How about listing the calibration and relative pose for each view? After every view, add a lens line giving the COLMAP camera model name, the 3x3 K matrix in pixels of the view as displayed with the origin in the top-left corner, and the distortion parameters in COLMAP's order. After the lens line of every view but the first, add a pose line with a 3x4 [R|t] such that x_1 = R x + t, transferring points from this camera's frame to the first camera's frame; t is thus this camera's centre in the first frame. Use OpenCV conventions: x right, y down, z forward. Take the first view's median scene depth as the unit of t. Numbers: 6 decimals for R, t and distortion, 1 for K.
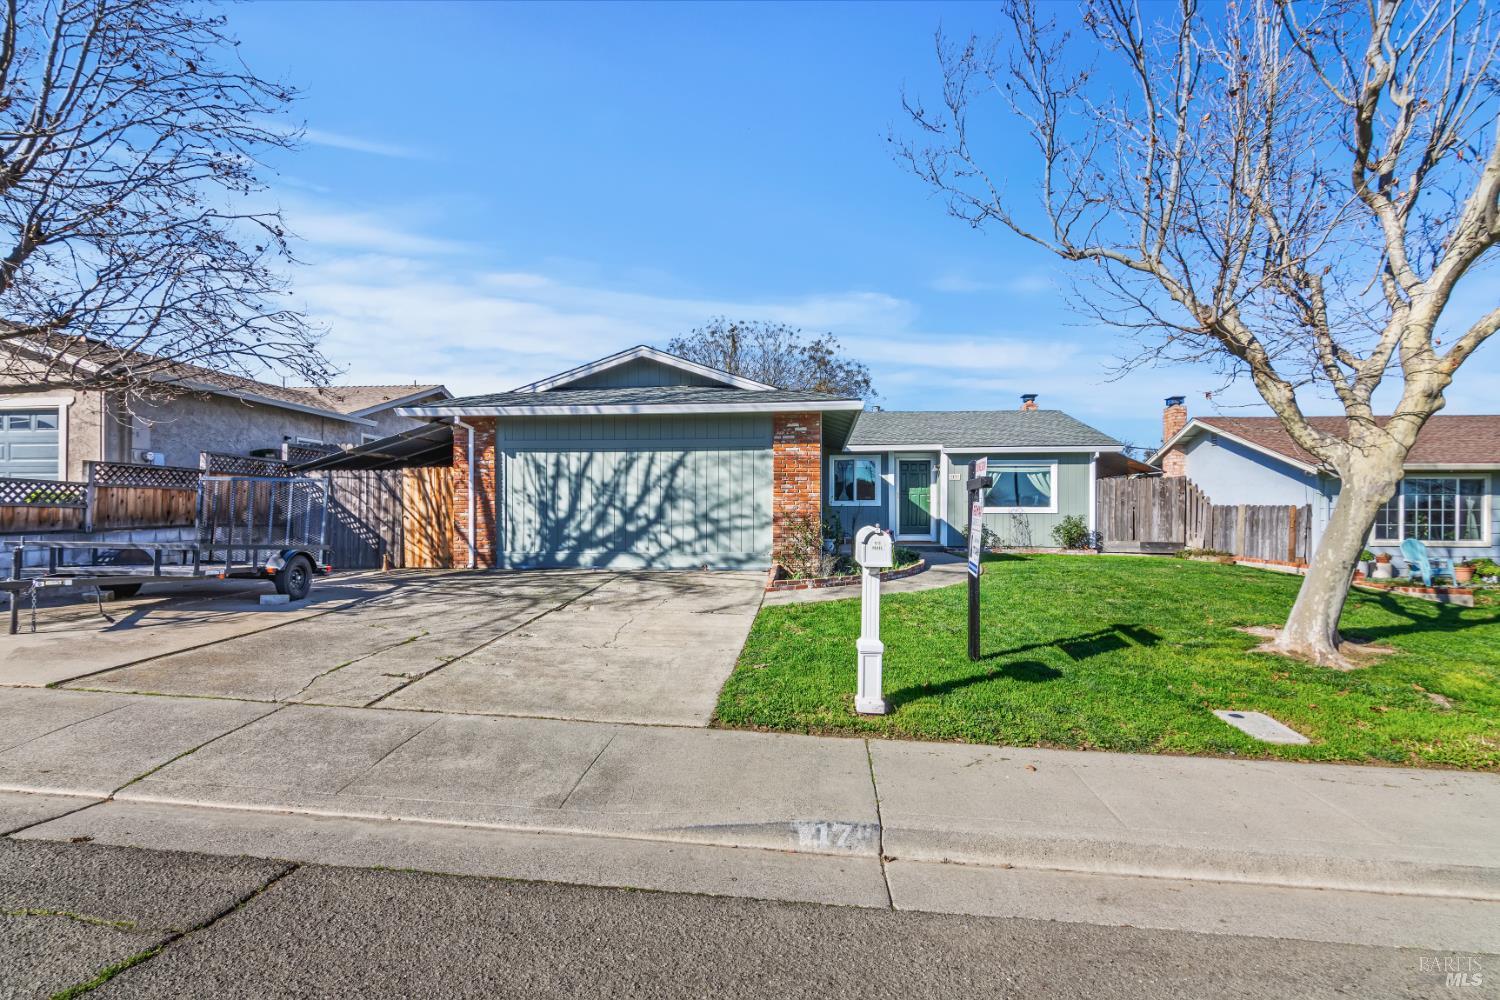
lens RADIAL K [[854.9, 0, 721.9], [0, 854.9, 500.2], [0, 0, 1]] dist [-0.013835, 0.008087]
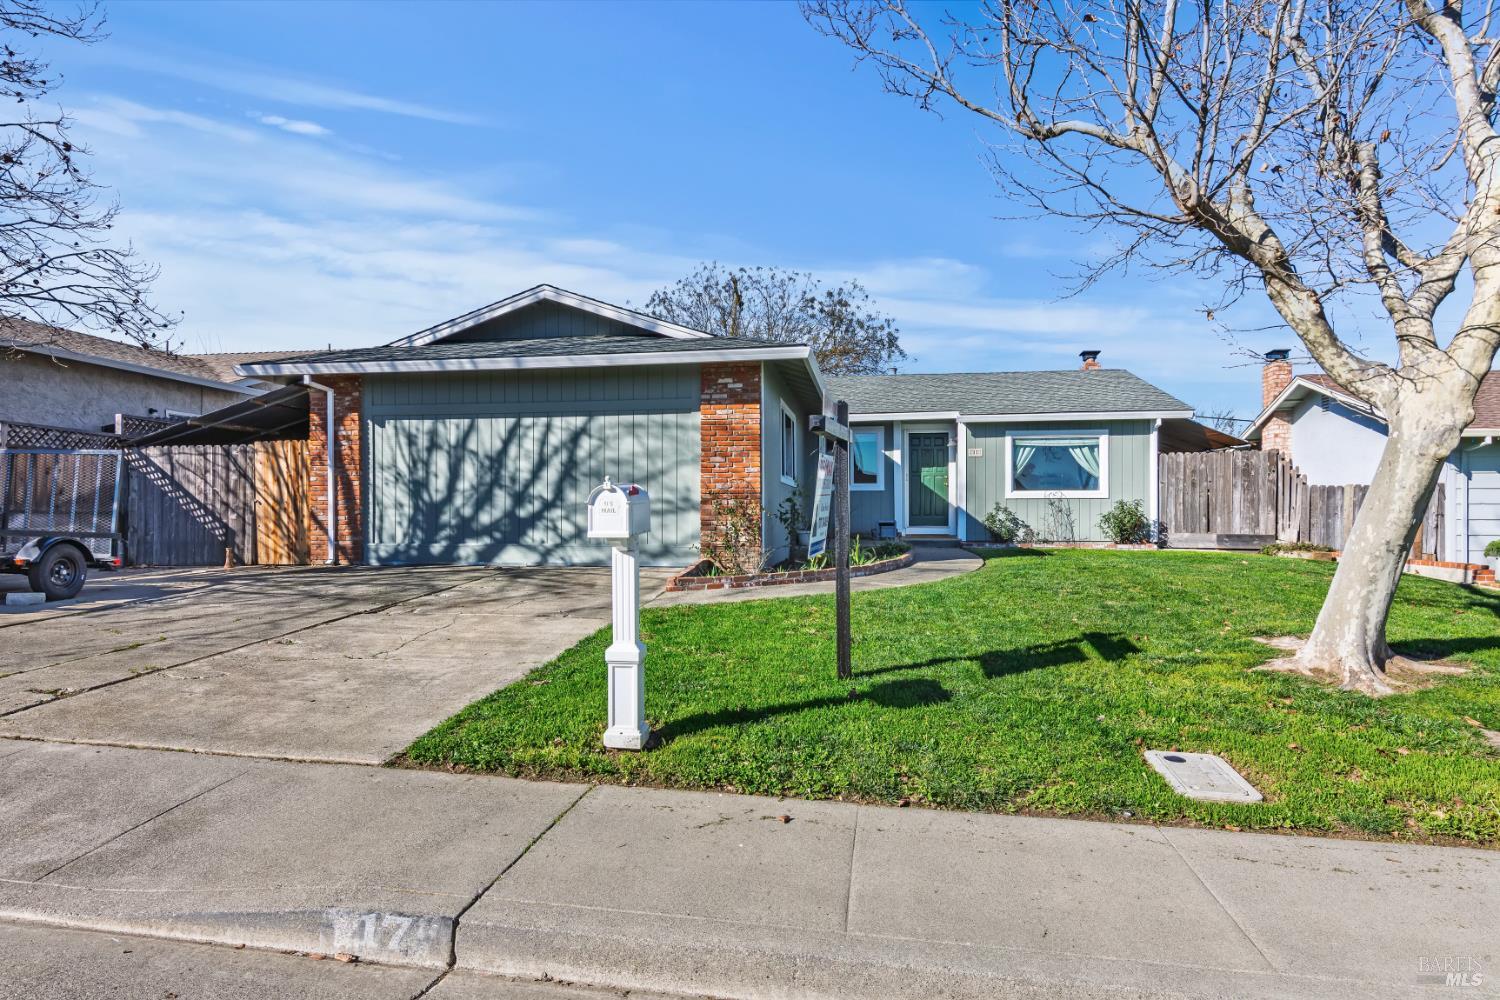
lens RADIAL K [[1009.9, 0, 719.4], [0, 1009.9, 501.6], [0, 0, 1]] dist [-0.019372, 0.022226]
pose [[0.997772, -0.004573, -0.066566, 0.136928], [0.004758, 0.999985, 0.002627, 0.019818], [0.066553, -0.002938, 0.997779, 0.078904]]
